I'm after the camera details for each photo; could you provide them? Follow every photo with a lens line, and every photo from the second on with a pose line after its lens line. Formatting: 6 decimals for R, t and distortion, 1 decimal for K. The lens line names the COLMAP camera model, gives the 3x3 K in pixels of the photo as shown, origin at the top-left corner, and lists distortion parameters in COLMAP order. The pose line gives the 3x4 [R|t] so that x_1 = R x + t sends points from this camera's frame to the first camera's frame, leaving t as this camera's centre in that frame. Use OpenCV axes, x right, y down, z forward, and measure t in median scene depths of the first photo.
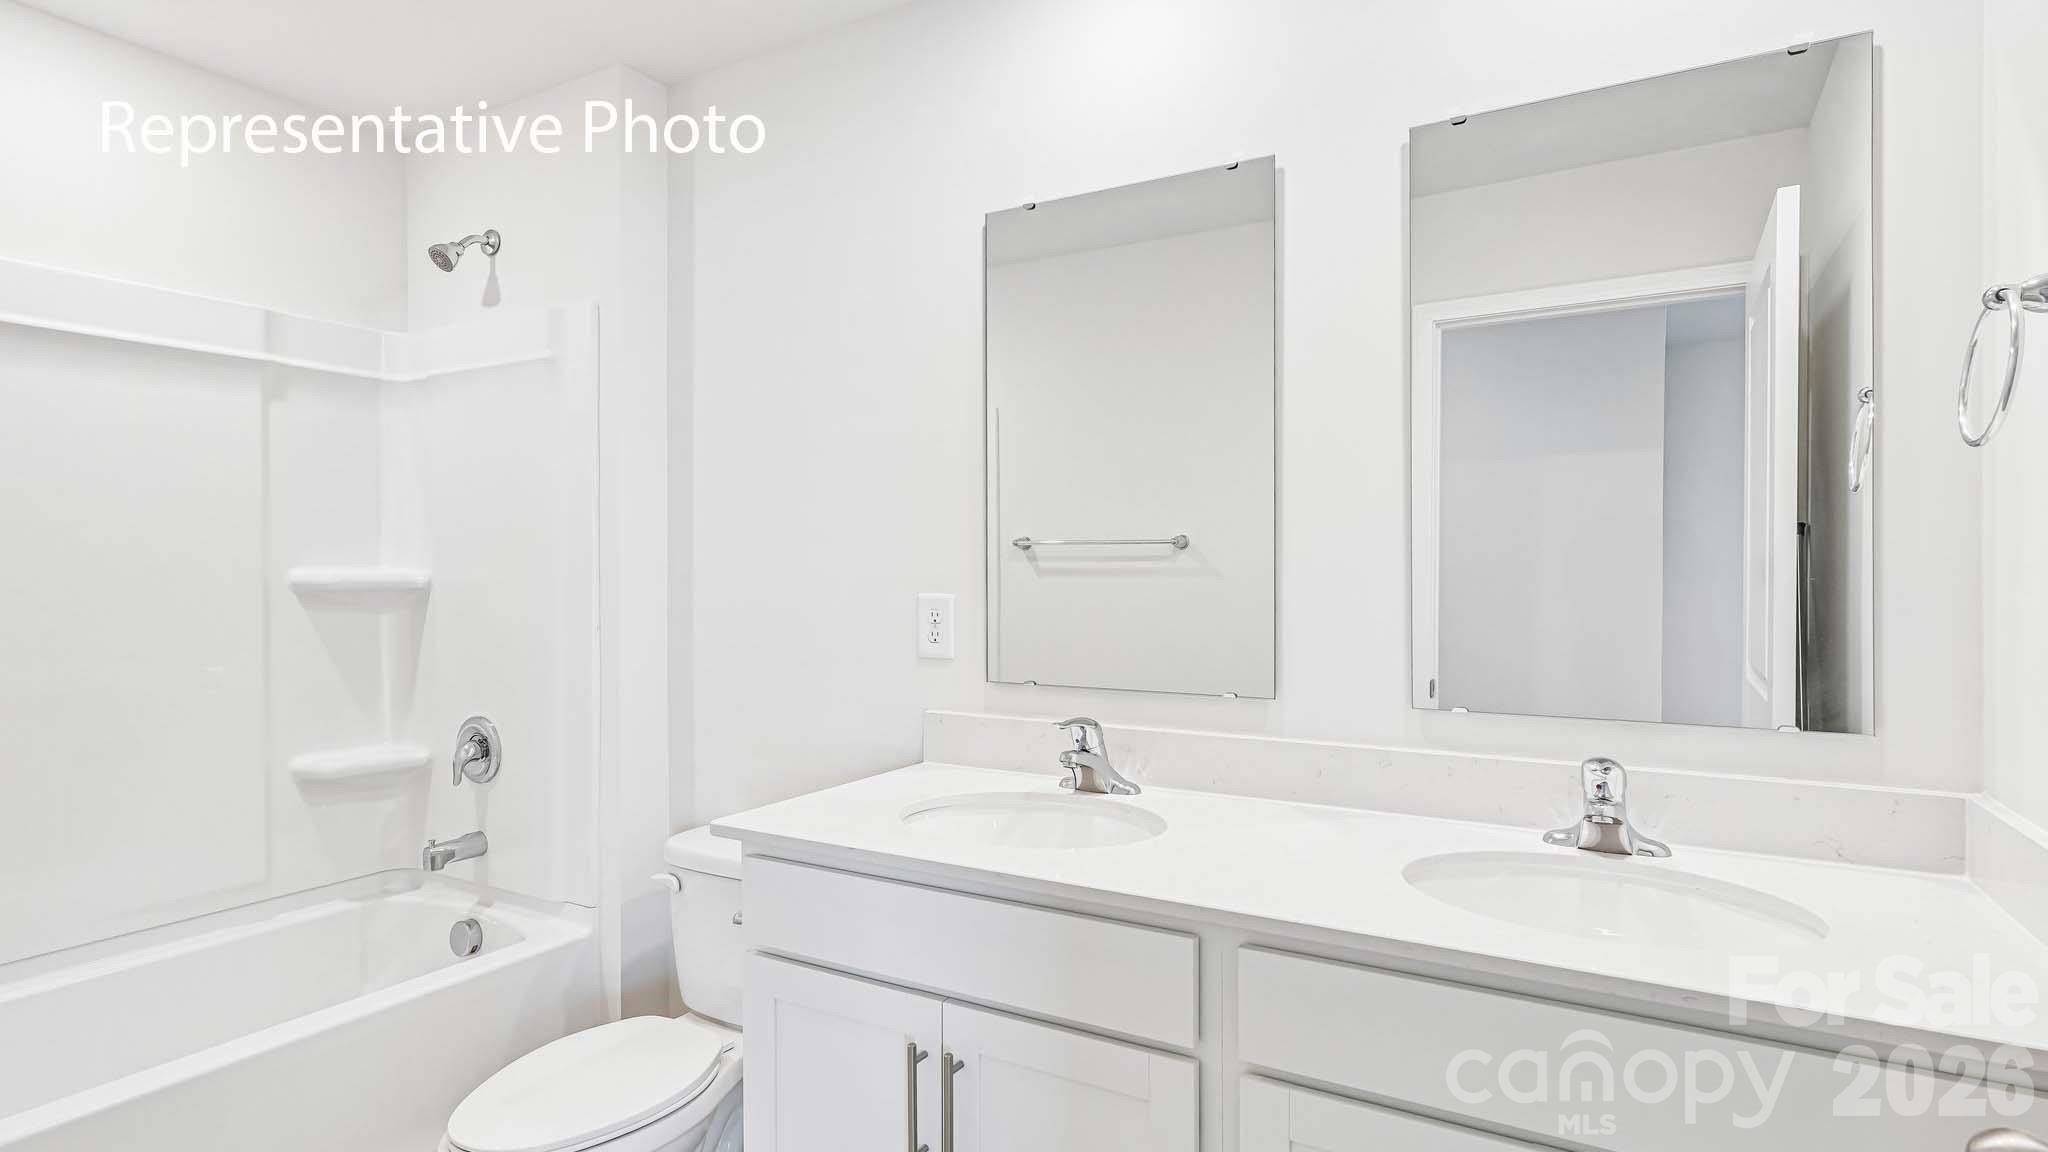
lens RADIAL K [[1091.9, 0, 1024.0], [0, 1091.9, 576.0], [0, 0, 1]] dist [-0.002404, -0.000769]
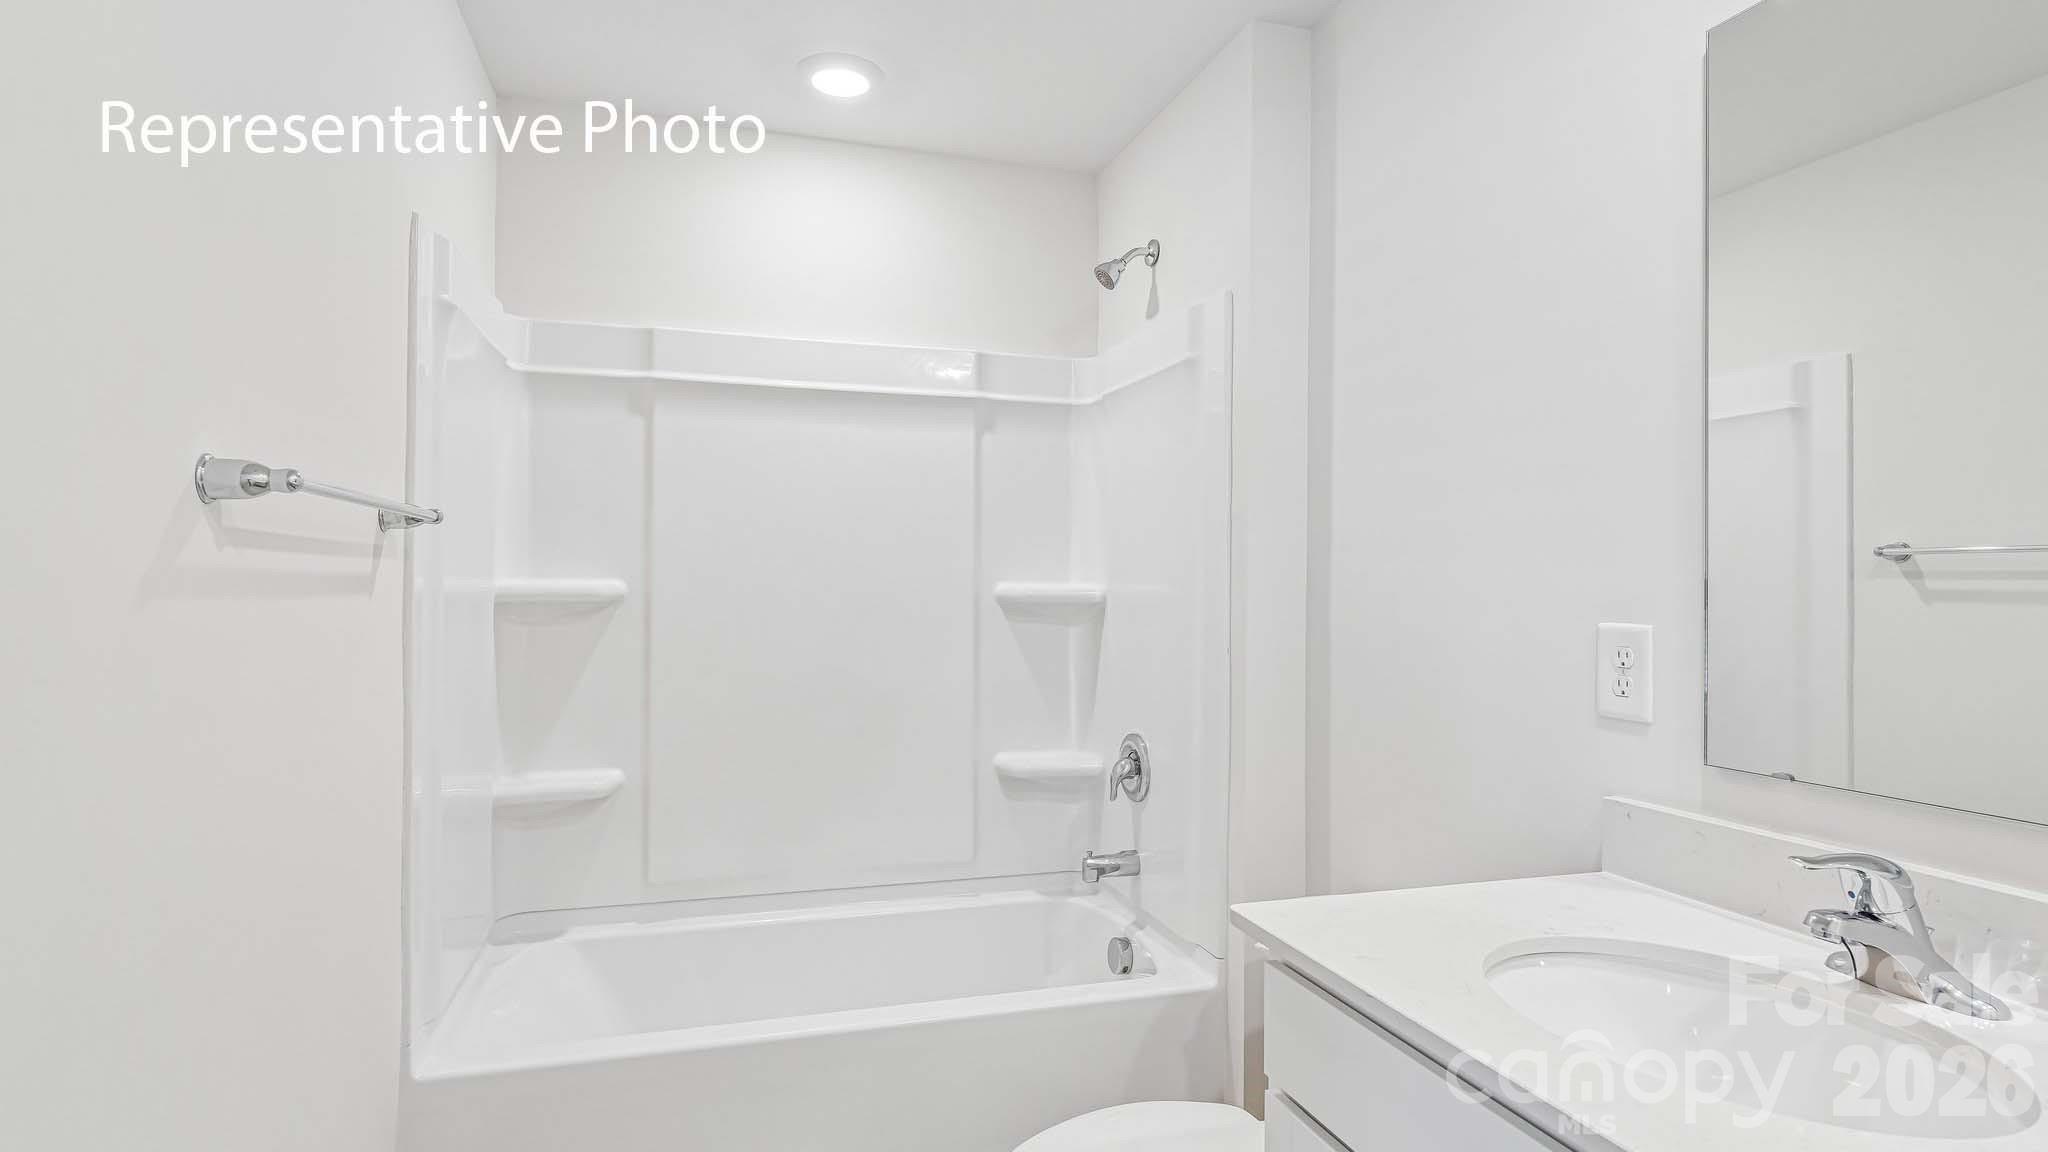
lens RADIAL K [[1057.7, 0, 1024.0], [0, 1057.7, 576.0], [0, 0, 1]] dist [0.001623, -0.000171]
pose [[0.706879, 0.000354, -0.707334, 0.107166], [-0.014307, 0.999802, -0.013798, 0.001024], [0.707190, 0.019873, 0.706744, 0.252300]]
